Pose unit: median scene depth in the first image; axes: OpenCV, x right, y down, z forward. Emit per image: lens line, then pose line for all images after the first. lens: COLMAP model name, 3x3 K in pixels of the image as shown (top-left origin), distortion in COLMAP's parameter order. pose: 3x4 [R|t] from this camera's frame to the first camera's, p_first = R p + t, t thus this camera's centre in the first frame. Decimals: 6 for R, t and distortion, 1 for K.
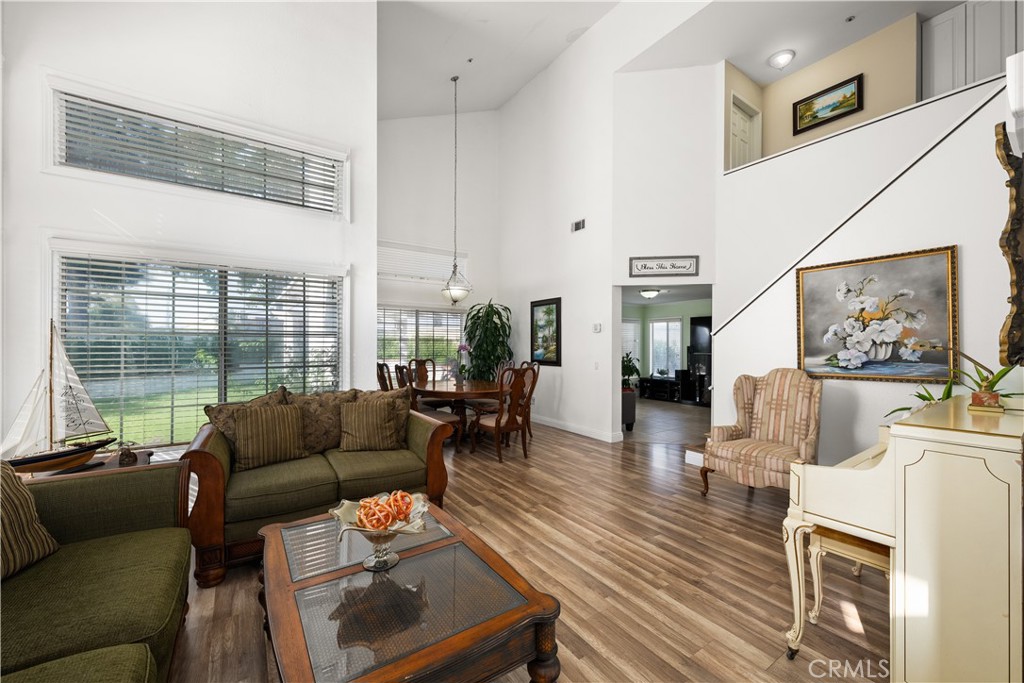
lens RADIAL K [[401.4, 0, 509.4], [0, 401.4, 342.1], [0, 0, 1]] dist [0.000724, 0.000018]
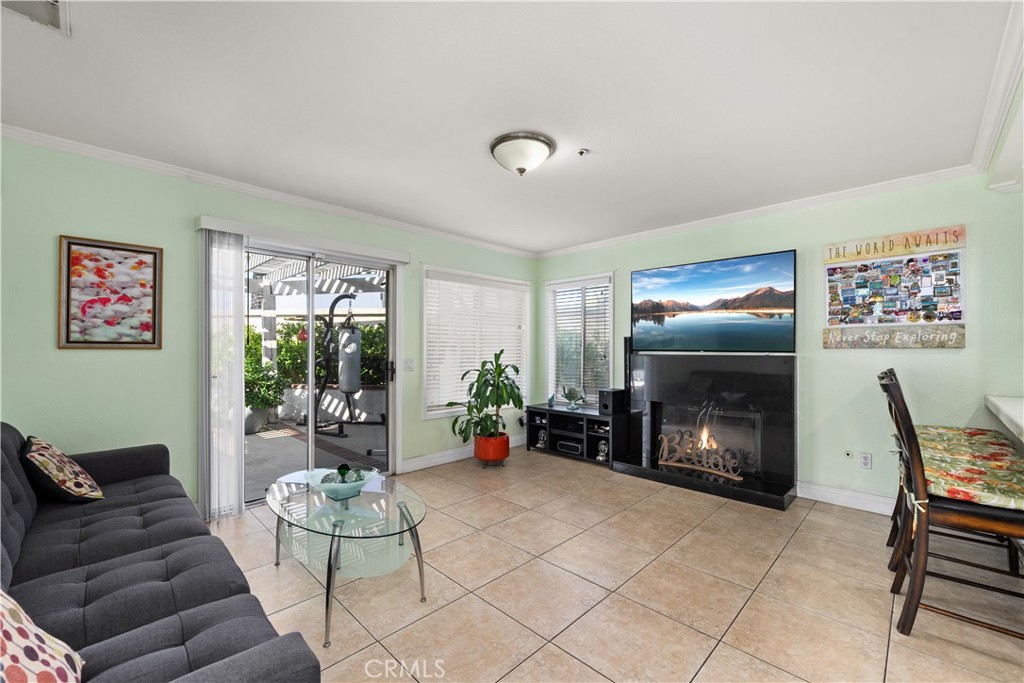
lens RADIAL K [[421.0, 0, 513.8], [0, 421.0, 342.9], [0, 0, 1]] dist [-0.000784, -0.000089]
pose [[0.978955, 0.001407, 0.204073, 0.222321], [-0.001093, 0.999998, -0.001647, 0.017730], [-0.204075, 0.001389, 0.978954, 0.555923]]
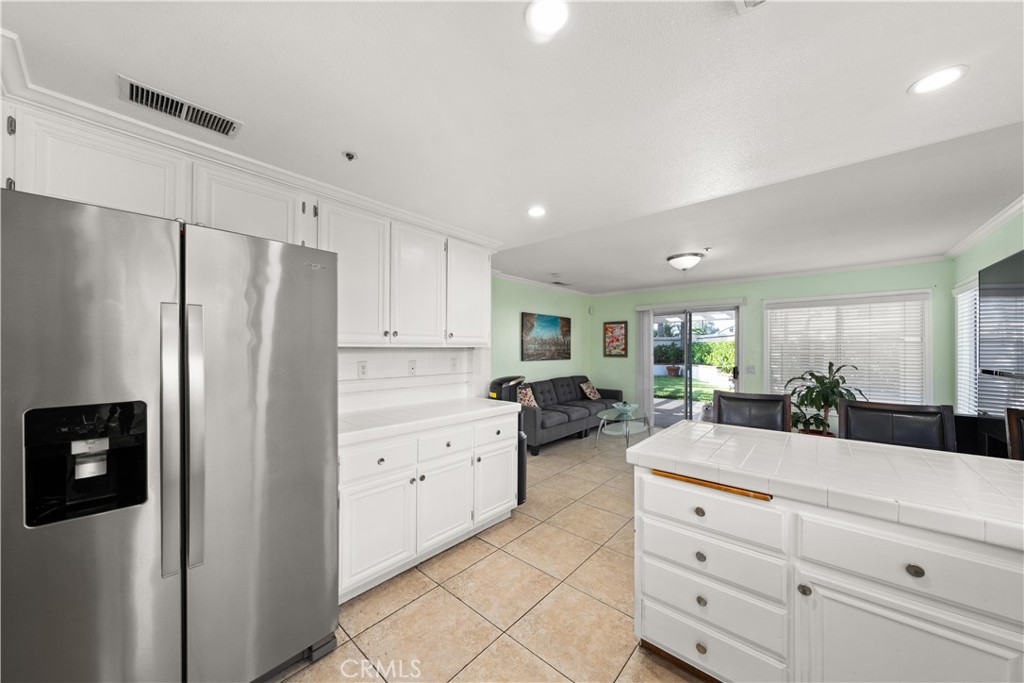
lens RADIAL K [[351.7, 0, 512.9], [0, 351.7, 349.9], [0, 0, 1]] dist [-0.001289, -0.000026]
pose [[0.260389, -0.006274, -0.965483, 0.627638], [0.001724, 0.999980, -0.006033, 0.011284], [0.965502, -0.000093, 0.260395, 0.505906]]
